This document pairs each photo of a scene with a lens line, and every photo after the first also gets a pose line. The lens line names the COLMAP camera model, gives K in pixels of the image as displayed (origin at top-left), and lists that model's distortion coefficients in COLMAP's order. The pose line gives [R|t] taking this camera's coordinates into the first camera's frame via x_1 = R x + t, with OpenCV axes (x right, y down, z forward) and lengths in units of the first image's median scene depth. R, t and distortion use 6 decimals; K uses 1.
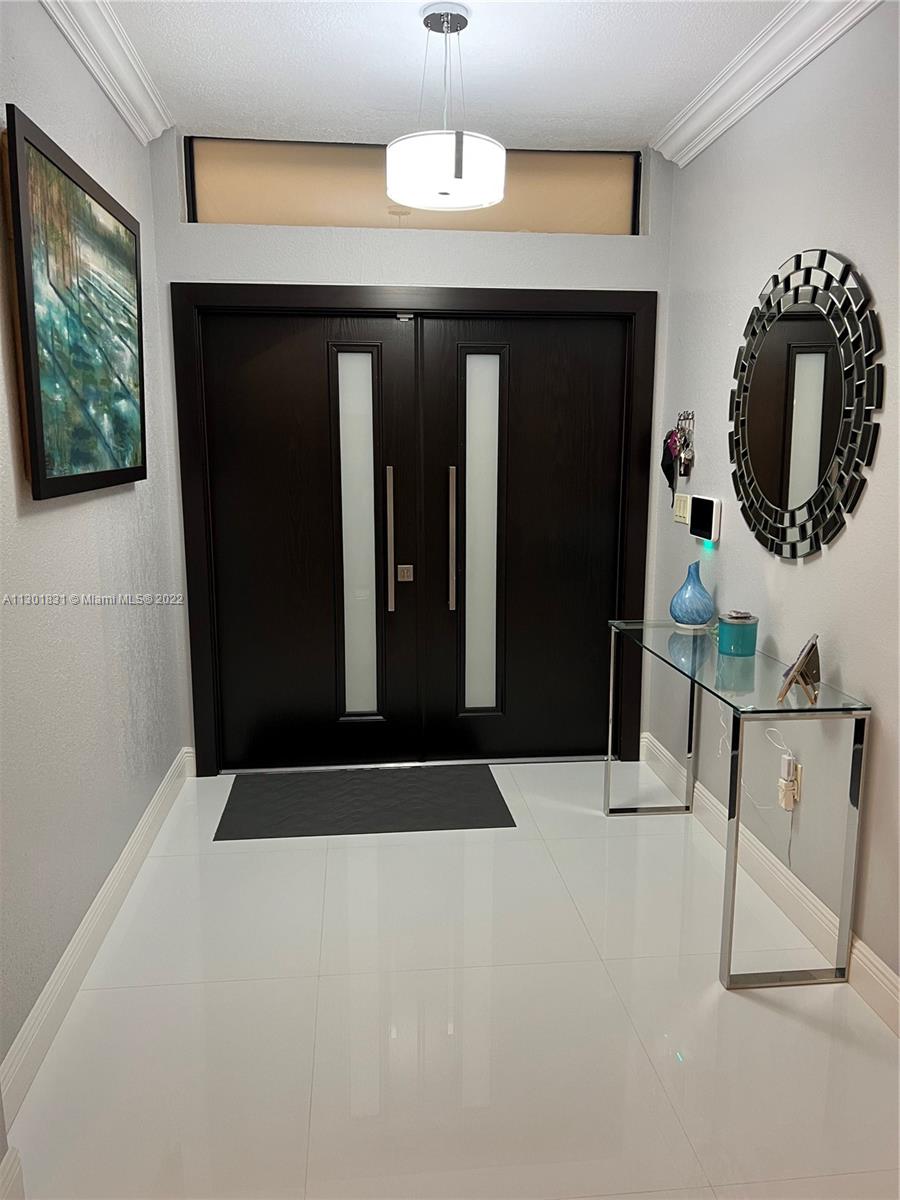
lens RADIAL K [[899.5, 0, 442.7], [0, 899.5, 602.9], [0, 0, 1]] dist [0.033598, -0.015387]
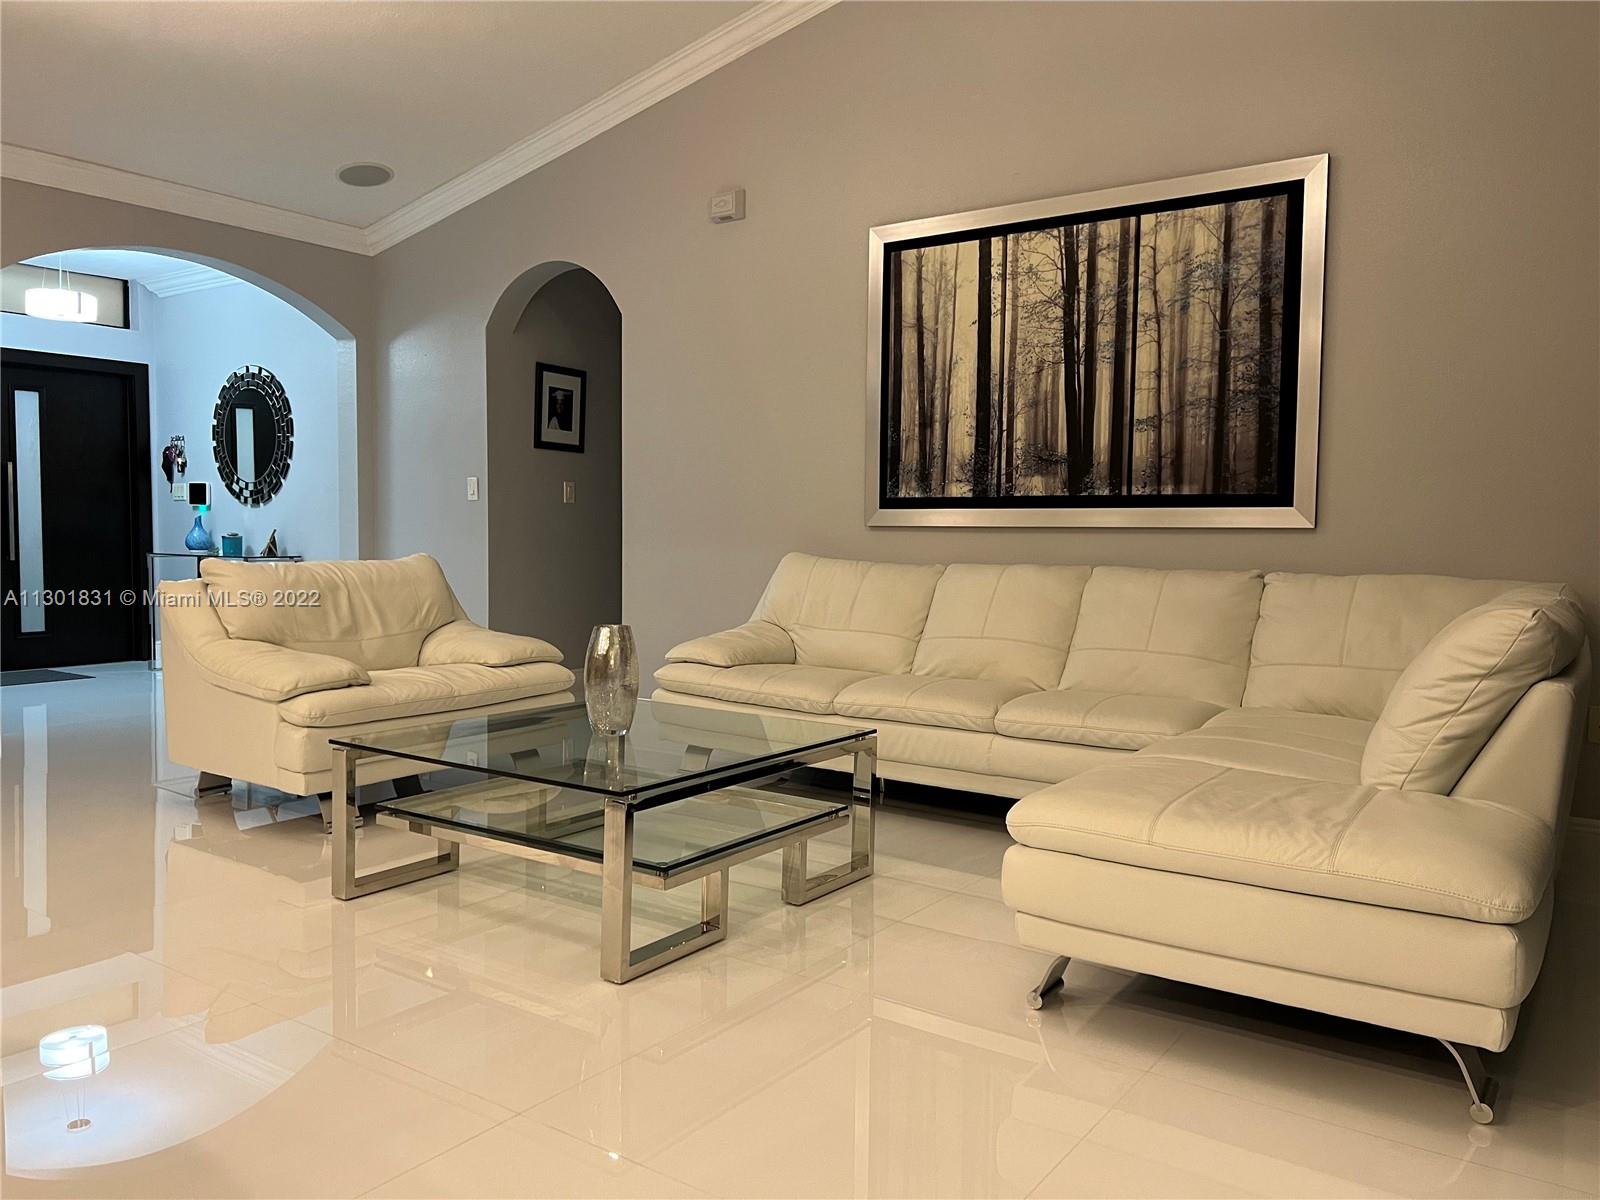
lens RADIAL K [[1199.4, 0, 797.9], [0, 1199.4, 597.8], [0, 0, 1]] dist [0.033598, -0.015387]
pose [[0.651410, -0.040690, 0.757634, -0.766538], [0.122924, 0.991028, -0.052464, 0.384670], [-0.748702, 0.127307, 0.650568, -1.435457]]
